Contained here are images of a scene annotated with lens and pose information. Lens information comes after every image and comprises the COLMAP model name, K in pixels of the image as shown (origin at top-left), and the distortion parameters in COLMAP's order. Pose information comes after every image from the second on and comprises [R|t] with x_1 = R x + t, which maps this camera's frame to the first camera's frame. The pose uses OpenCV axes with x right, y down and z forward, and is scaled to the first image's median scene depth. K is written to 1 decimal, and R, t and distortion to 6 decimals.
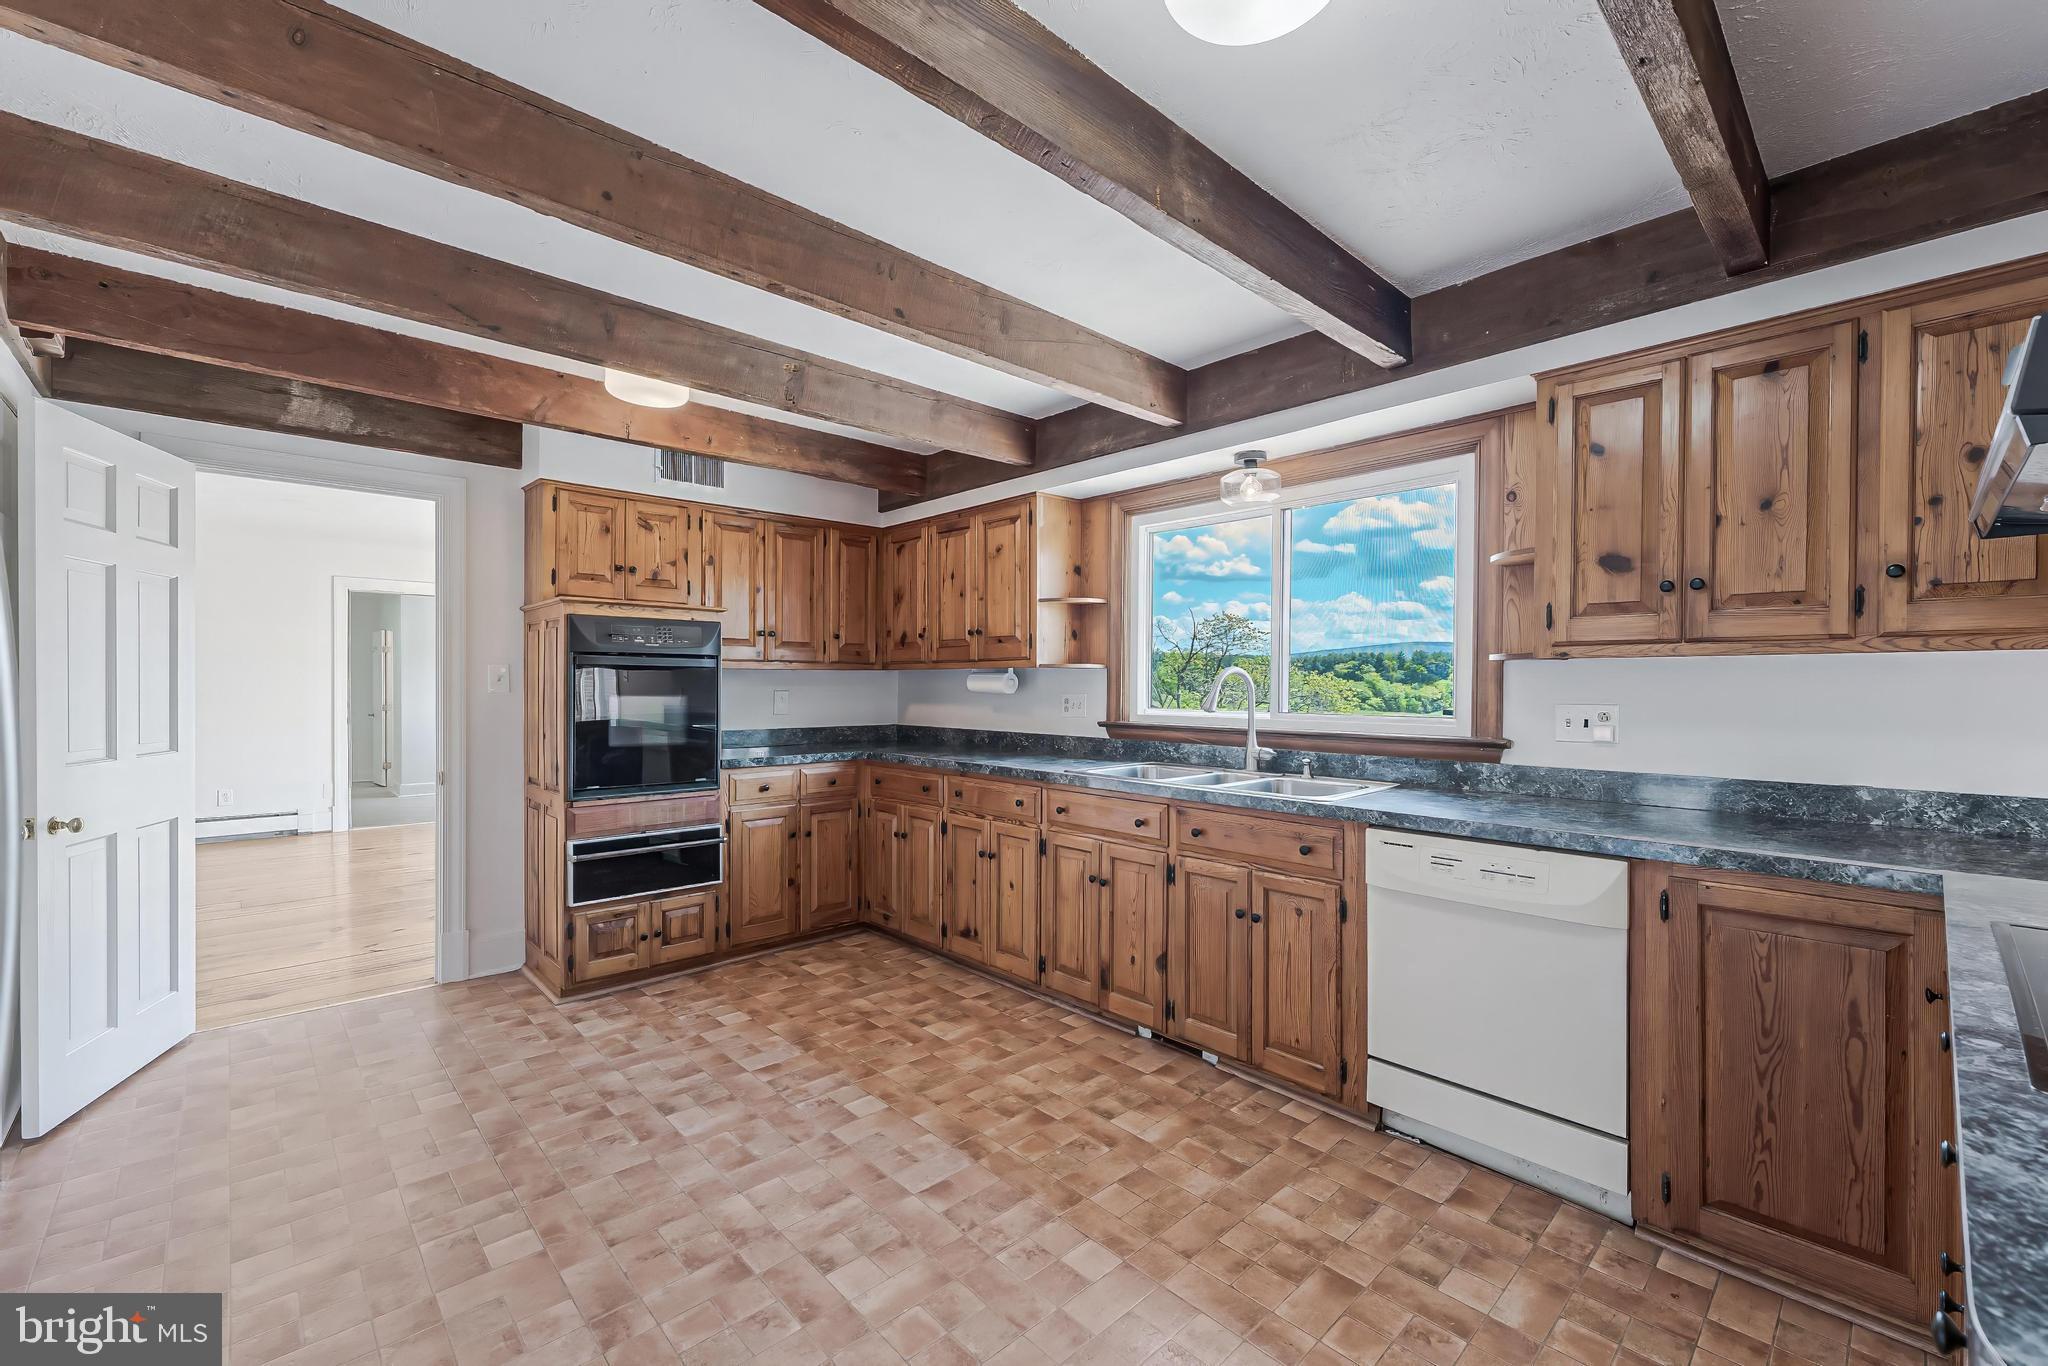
lens RADIAL K [[839.0, 0, 1030.4], [0, 839.0, 682.8], [0, 0, 1]] dist [-0.002195, -0.000251]
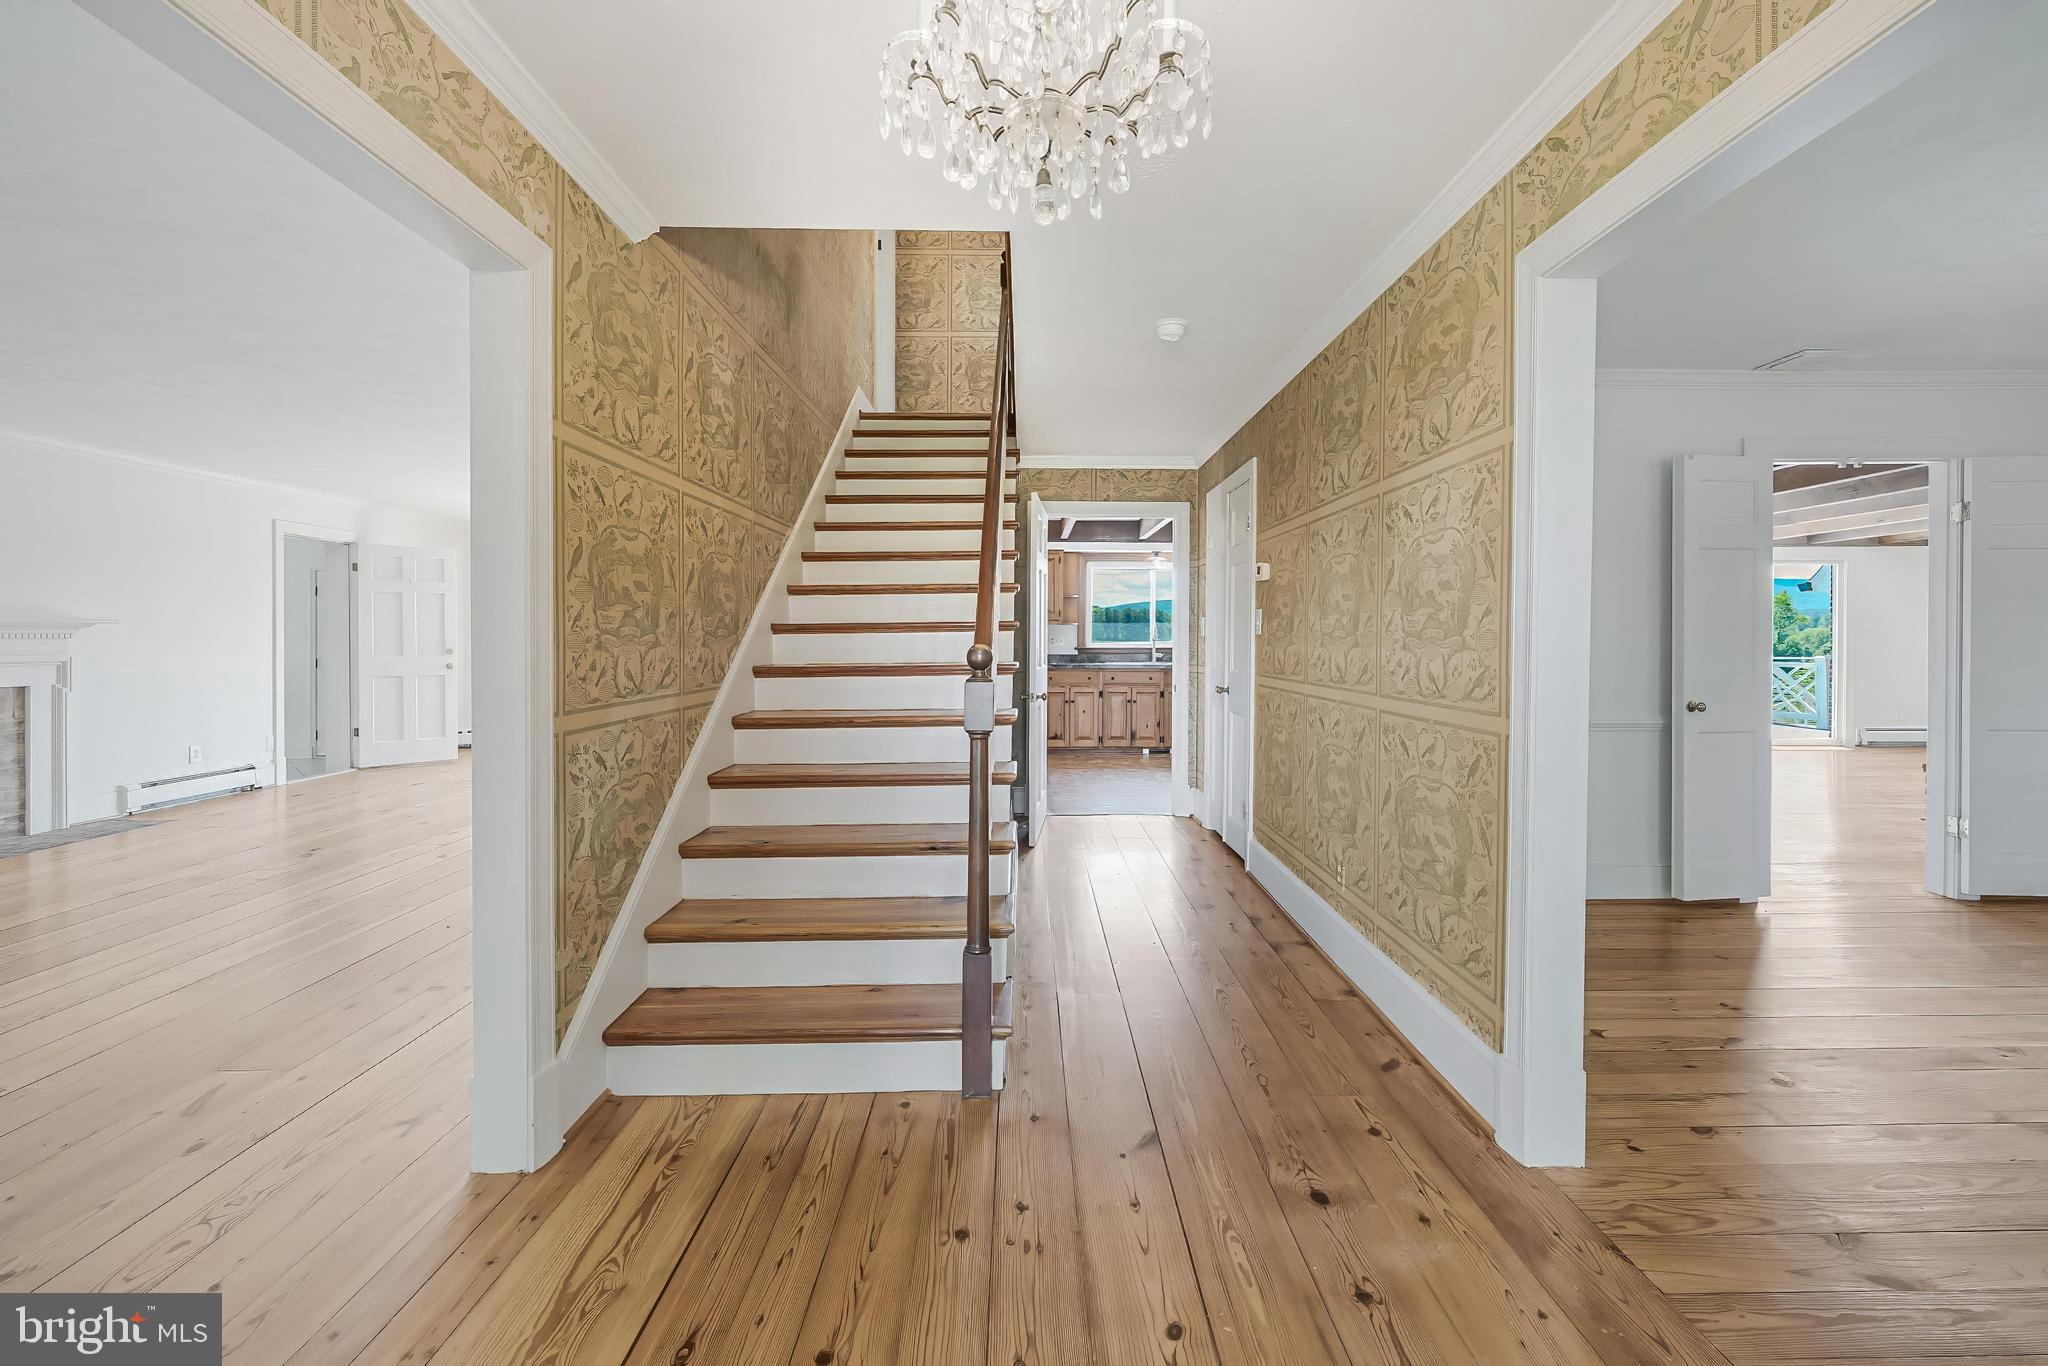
lens RADIAL K [[839.0, 0, 1036.1], [0, 839.0, 642.8], [0, 0, 1]] dist [-0.002195, -0.000251]
pose [[0.673888, -0.005161, 0.738815, -1.948614], [0.000874, 0.999980, 0.006187, 0.020022], [-0.738833, -0.003524, 0.673879, -0.573209]]
